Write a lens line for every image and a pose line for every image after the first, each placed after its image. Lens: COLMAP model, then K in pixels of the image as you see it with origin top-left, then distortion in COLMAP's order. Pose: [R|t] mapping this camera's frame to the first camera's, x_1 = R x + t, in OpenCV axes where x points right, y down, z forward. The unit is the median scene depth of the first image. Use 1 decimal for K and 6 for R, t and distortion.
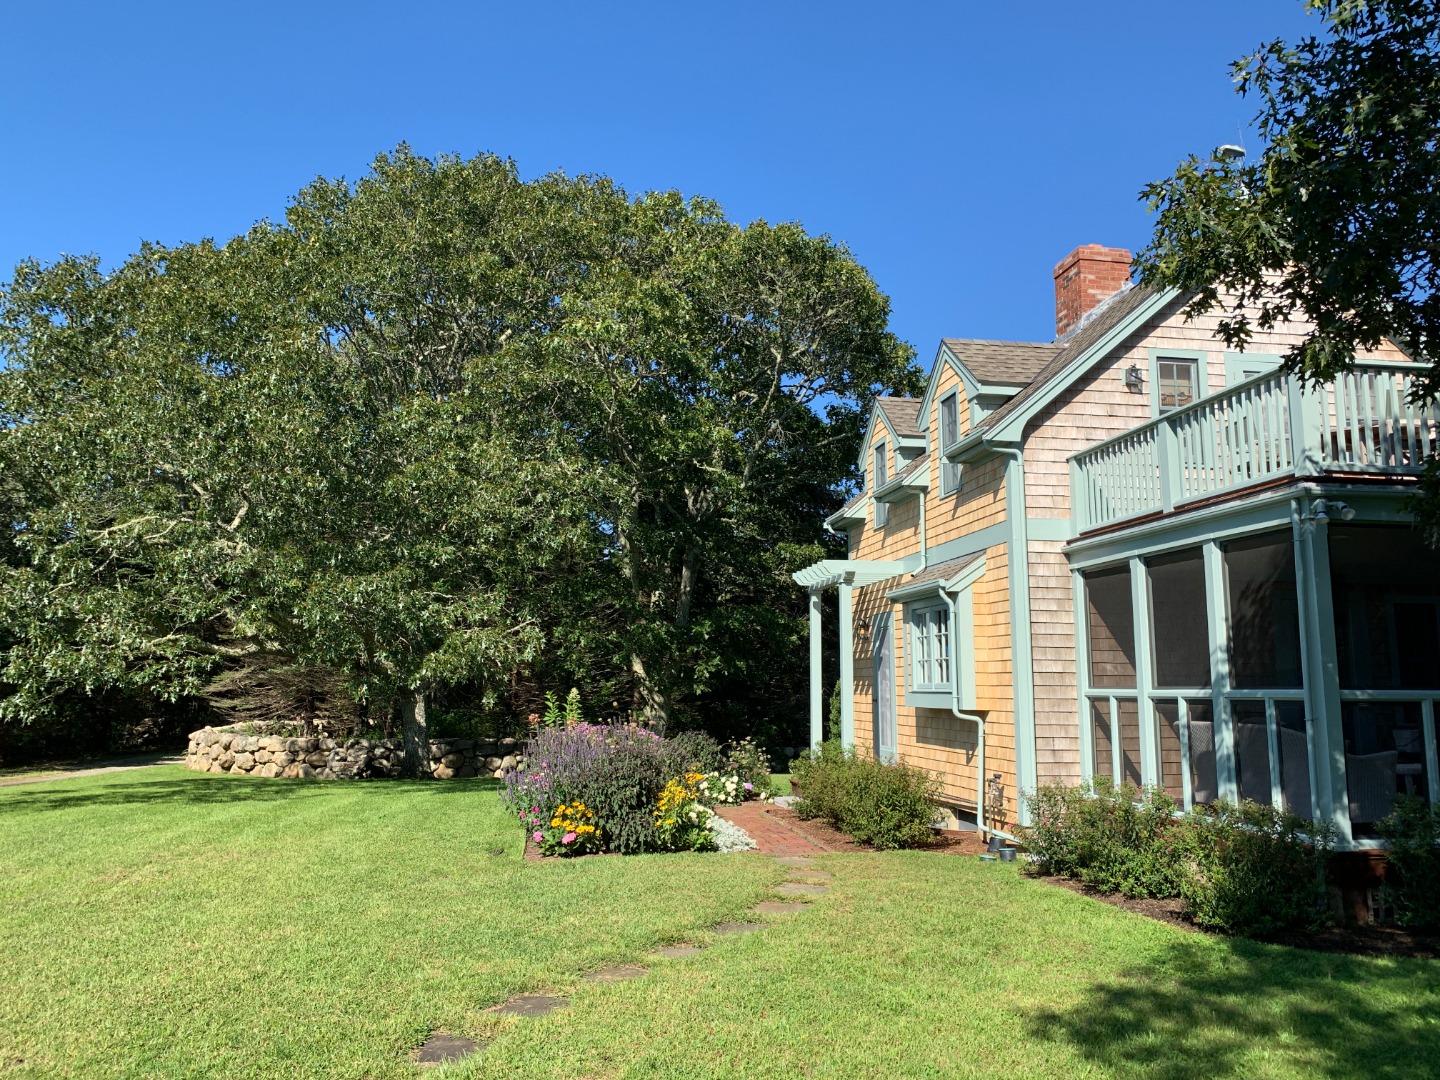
lens RADIAL K [[1097.1, 0, 724.9], [0, 1097.1, 537.0], [0, 0, 1]] dist [0.109555, 0.000518]
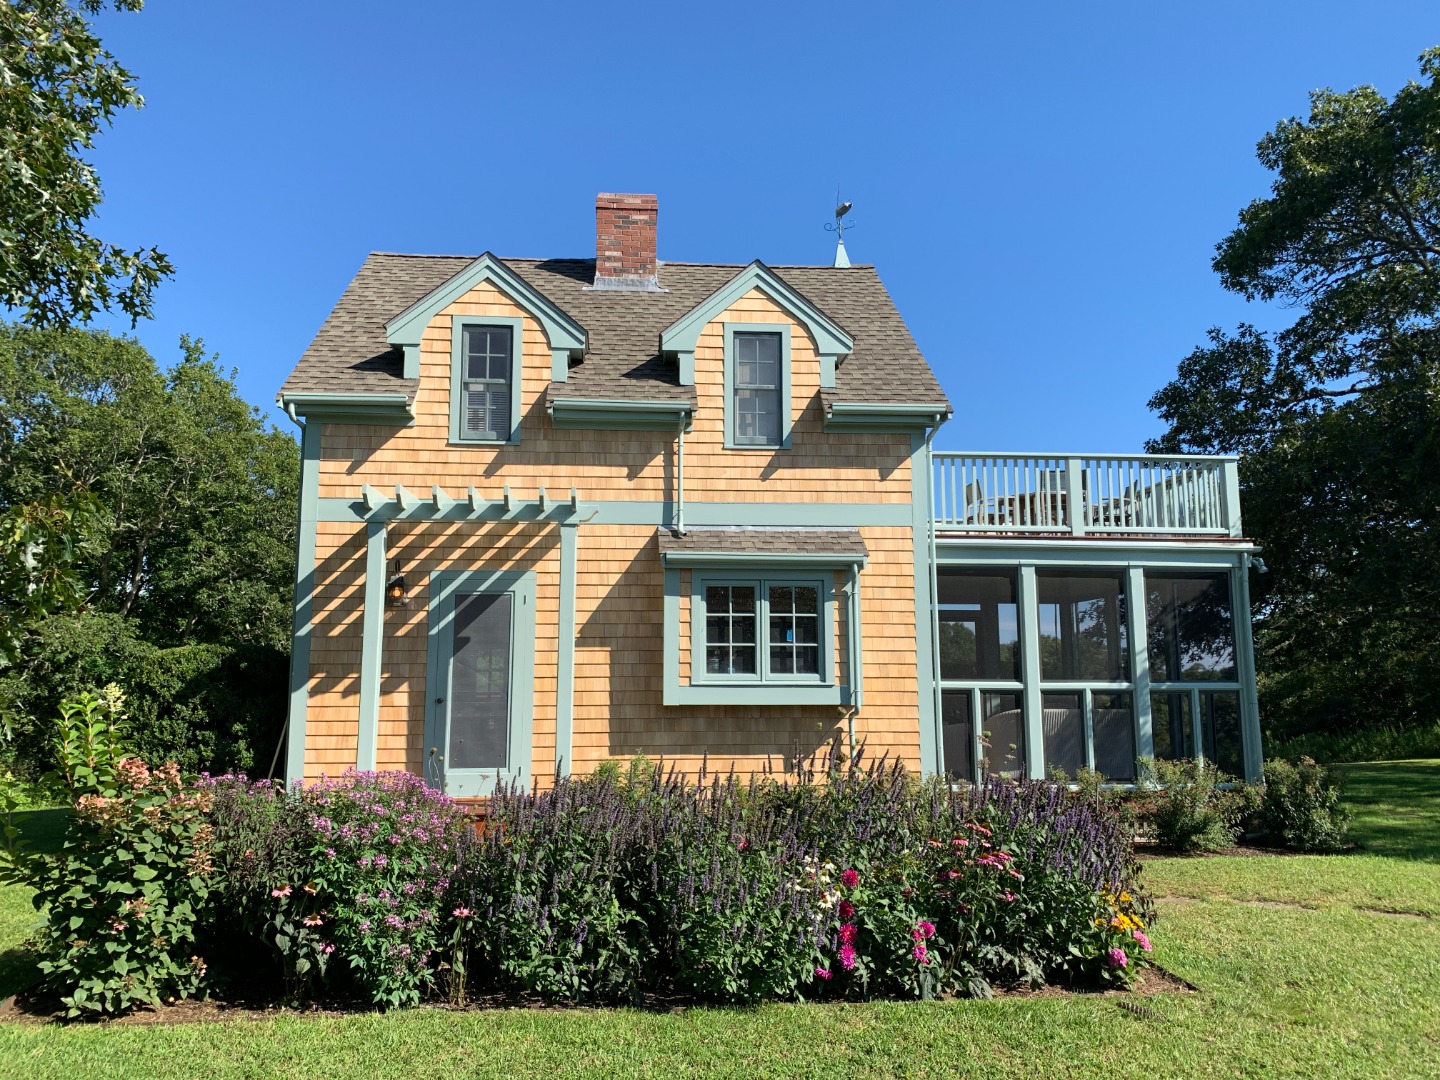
lens RADIAL K [[1097.1, 0, 714.0], [0, 1097.1, 539.3], [0, 0, 1]] dist [0.109555, 0.000518]
pose [[0.090571, 0.130714, 0.987274, -0.671256], [-0.136810, 0.983583, -0.117674, 0.144782], [-0.986448, -0.124411, 0.106967, 1.032847]]
